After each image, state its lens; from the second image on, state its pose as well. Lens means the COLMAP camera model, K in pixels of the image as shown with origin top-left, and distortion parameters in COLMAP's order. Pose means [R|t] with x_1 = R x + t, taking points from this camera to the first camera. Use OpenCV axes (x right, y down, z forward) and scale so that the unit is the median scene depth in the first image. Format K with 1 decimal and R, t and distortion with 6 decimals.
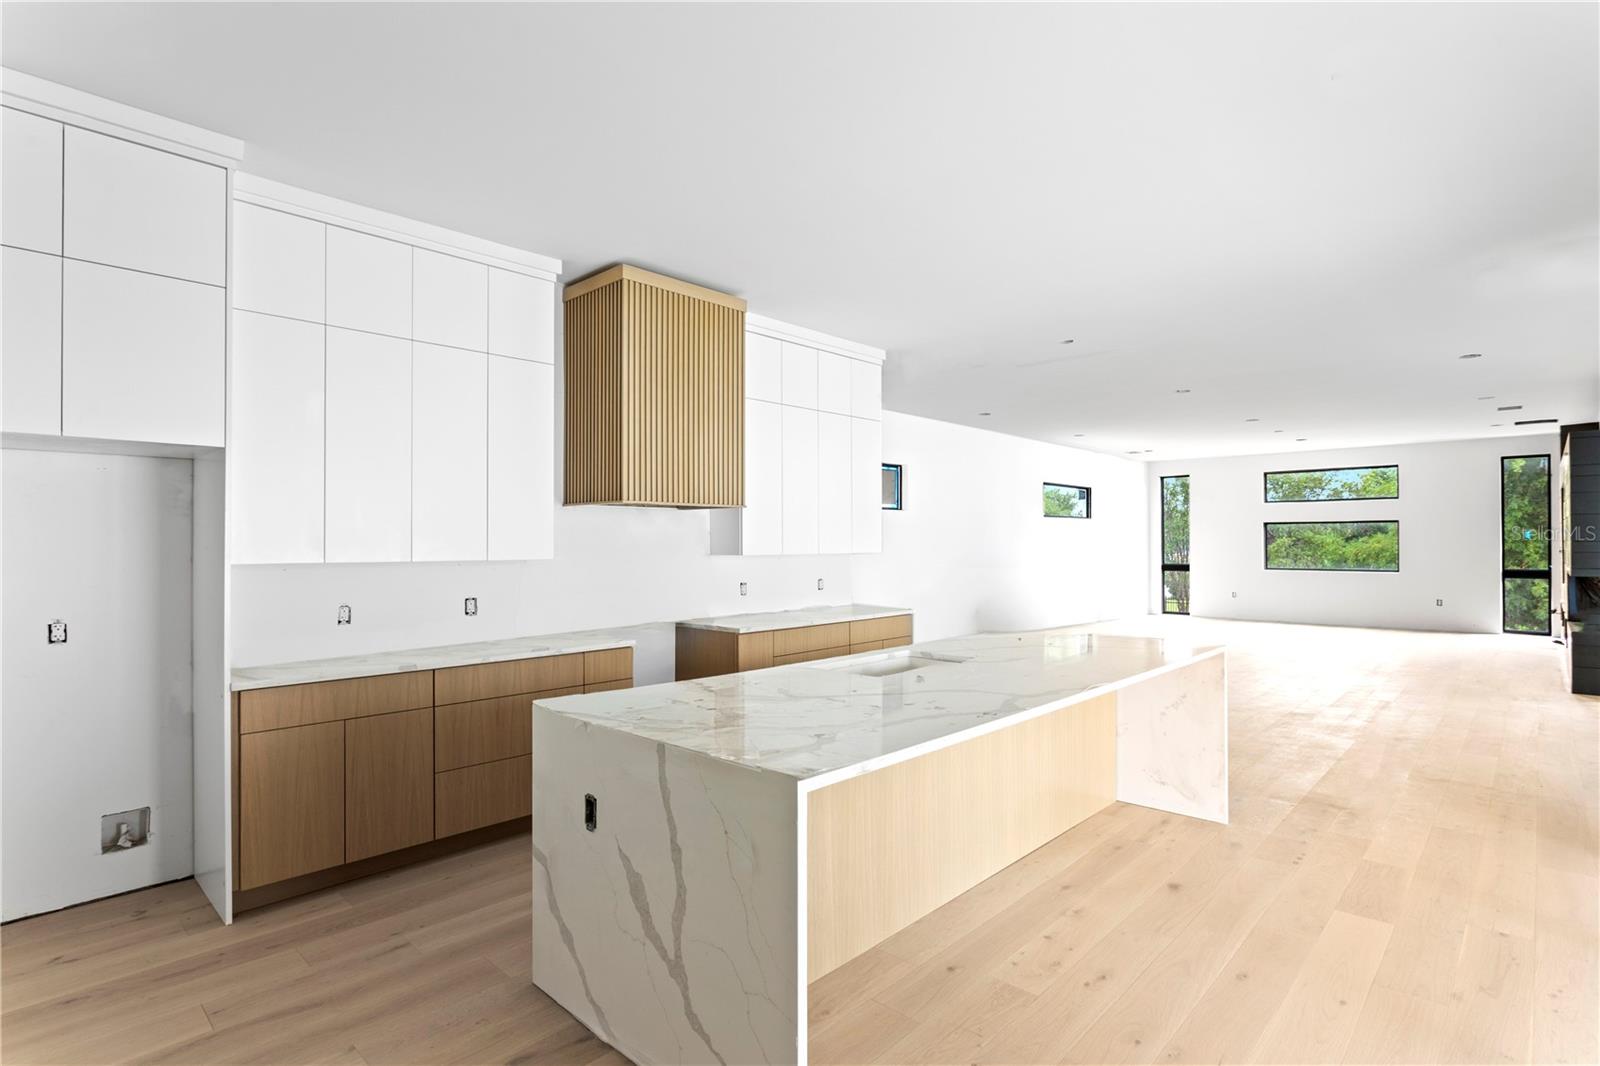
lens RADIAL K [[772.9, 0, 792.1], [0, 772.9, 534.1], [0, 0, 1]] dist [-0.011978, 0.000316]
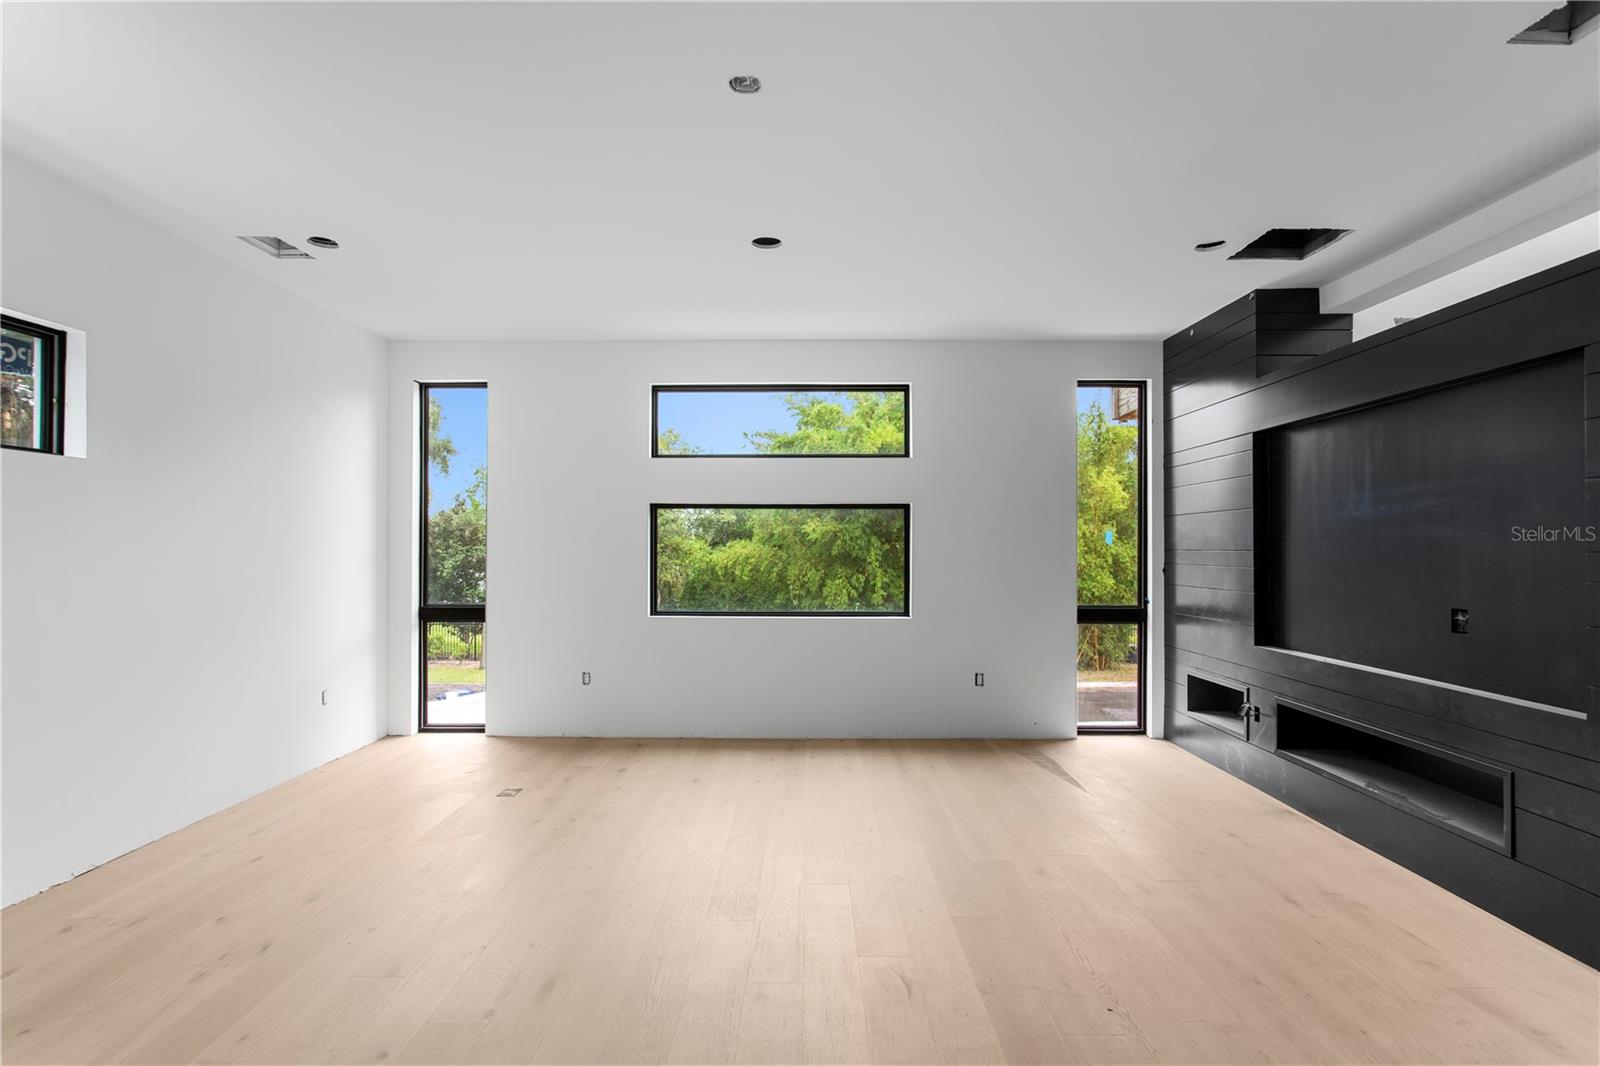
lens RADIAL K [[772.9, 0, 795.8], [0, 772.9, 536.6], [0, 0, 1]] dist [-0.011978, 0.000316]
pose [[0.718096, 0.012075, 0.695839, 0.353071], [-0.009531, 0.999926, -0.007515, 0.004971], [-0.695878, -0.001235, 0.718159, 0.601740]]
